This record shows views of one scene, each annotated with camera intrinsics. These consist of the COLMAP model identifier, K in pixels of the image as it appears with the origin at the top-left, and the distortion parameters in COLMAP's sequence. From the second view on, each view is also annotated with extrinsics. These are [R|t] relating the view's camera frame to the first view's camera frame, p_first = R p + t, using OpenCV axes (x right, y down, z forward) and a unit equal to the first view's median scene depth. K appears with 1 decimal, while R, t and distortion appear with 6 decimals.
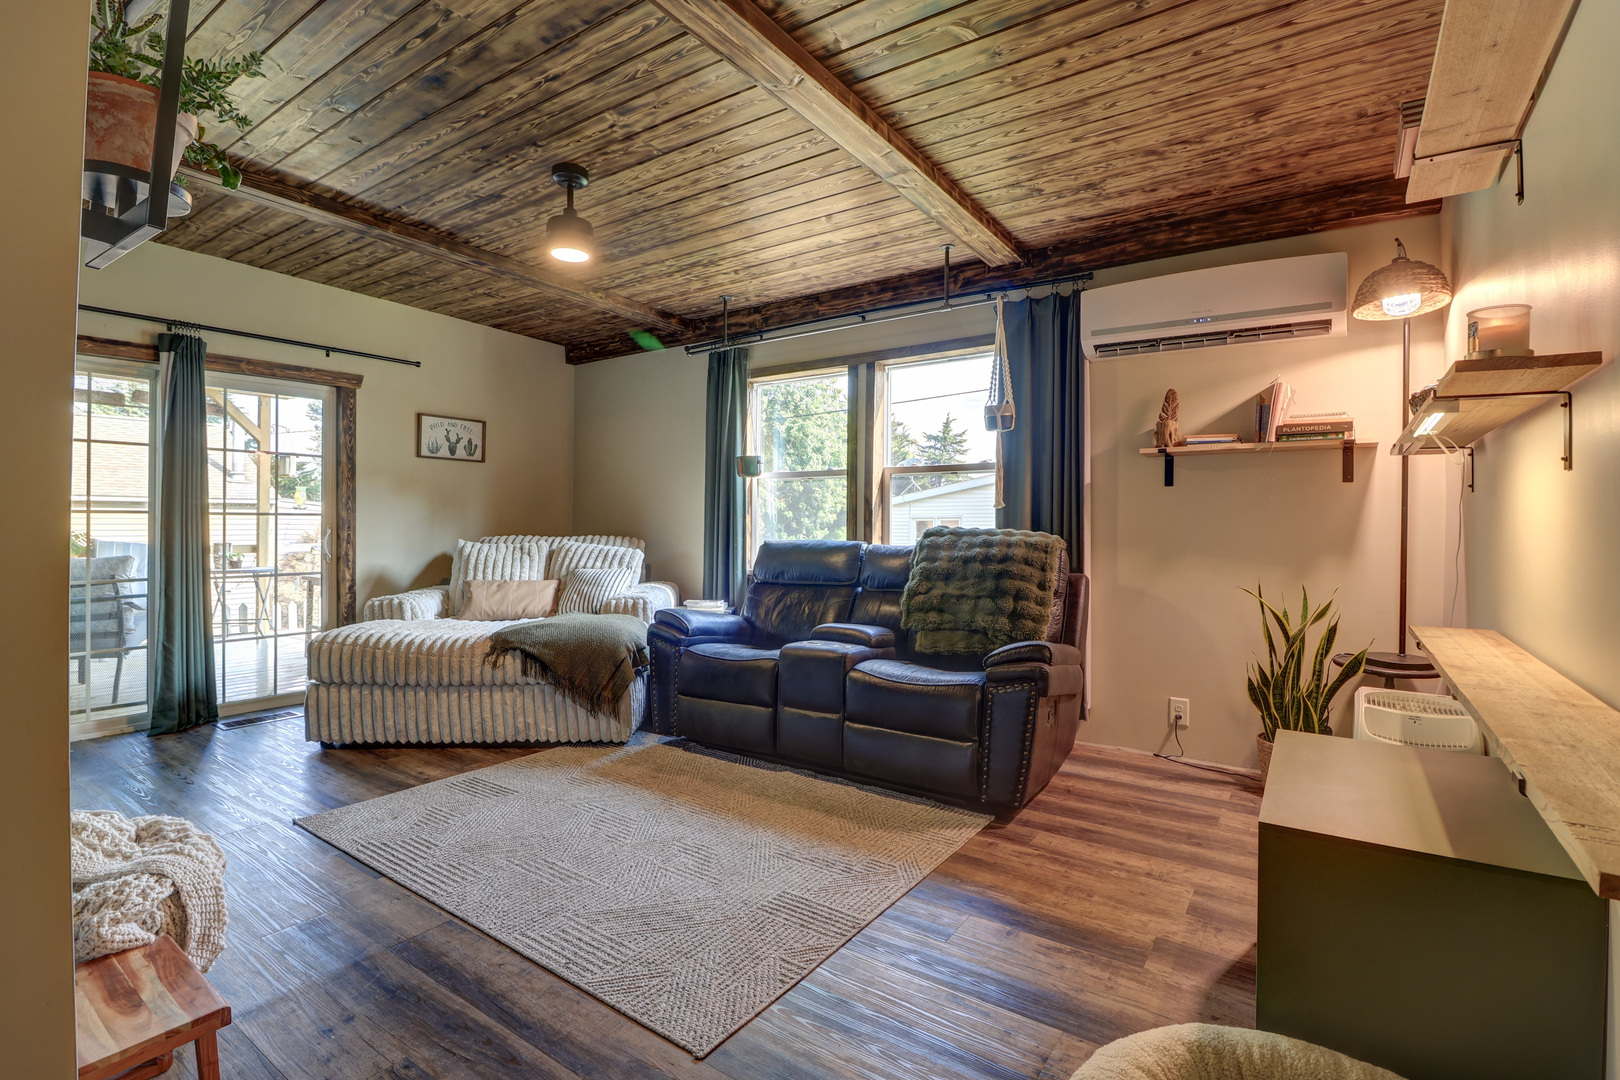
lens RADIAL K [[754.7, 0, 813.2], [0, 754.7, 530.6], [0, 0, 1]] dist [-0.013263, -0.001990]
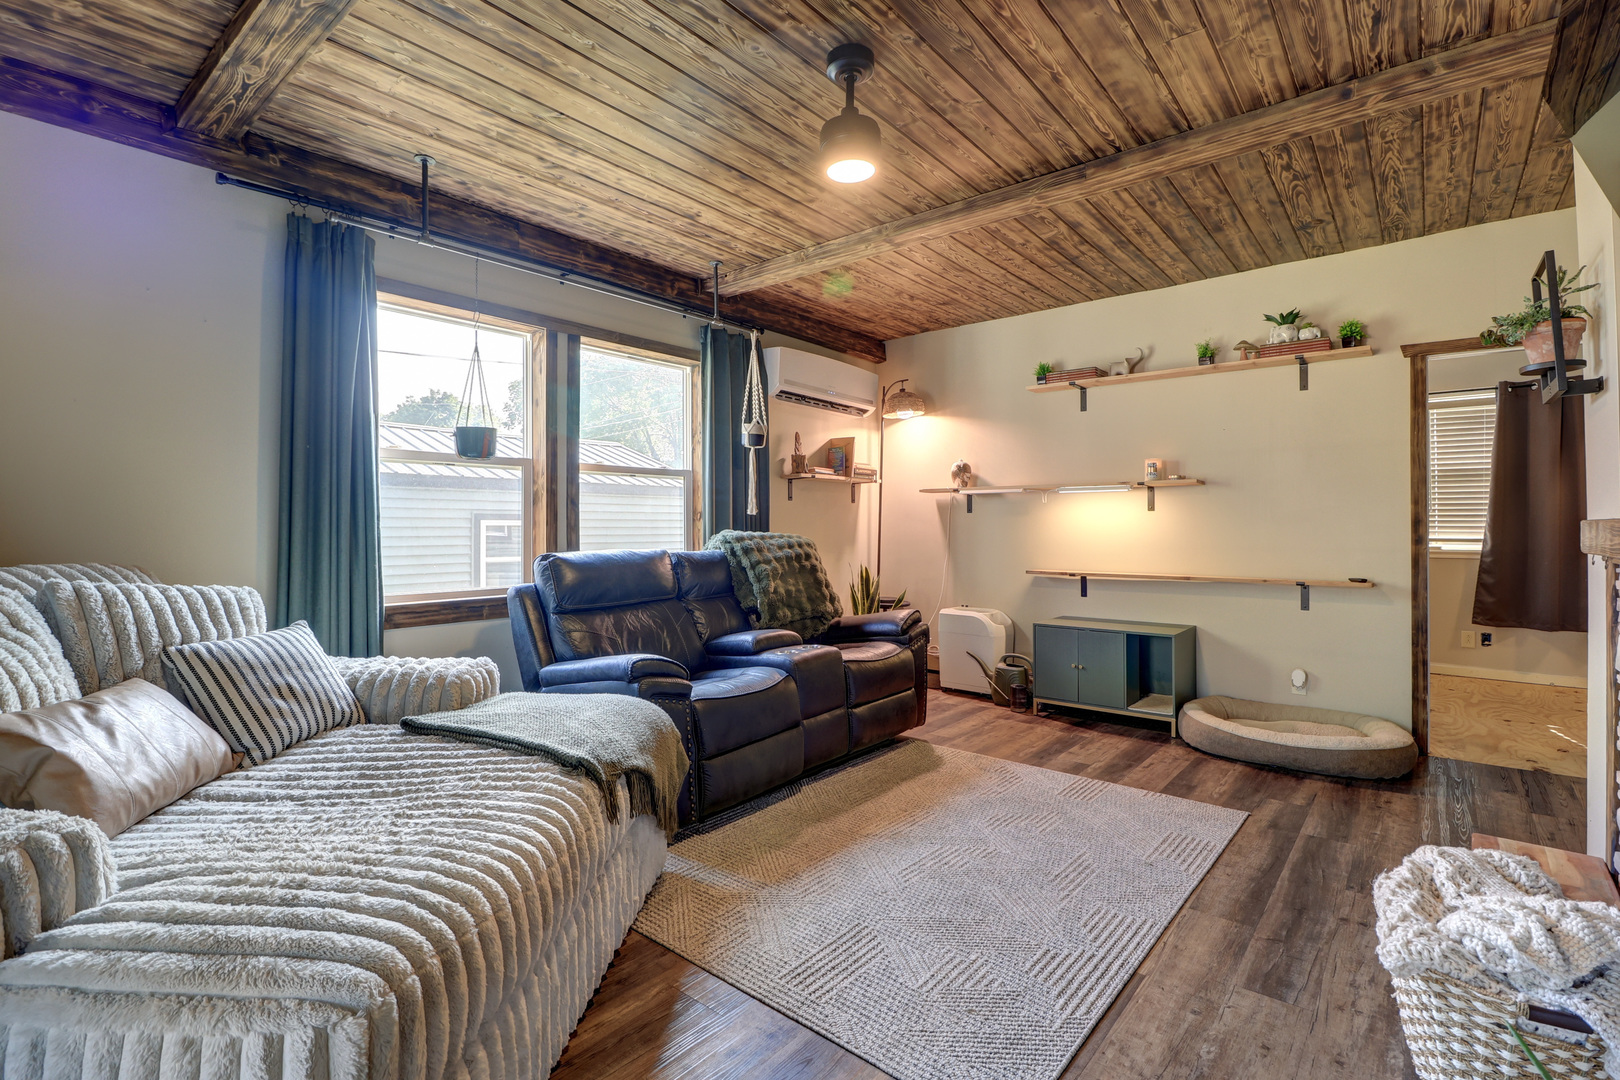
lens RADIAL K [[754.7, 0, 821.0], [0, 754.7, 527.6], [0, 0, 1]] dist [-0.013263, -0.001990]
pose [[0.080733, -0.000880, 0.996735, -0.936067], [0.011675, 0.999932, -0.000062, -0.008715], [-0.996667, 0.011642, 0.080737, 0.850706]]
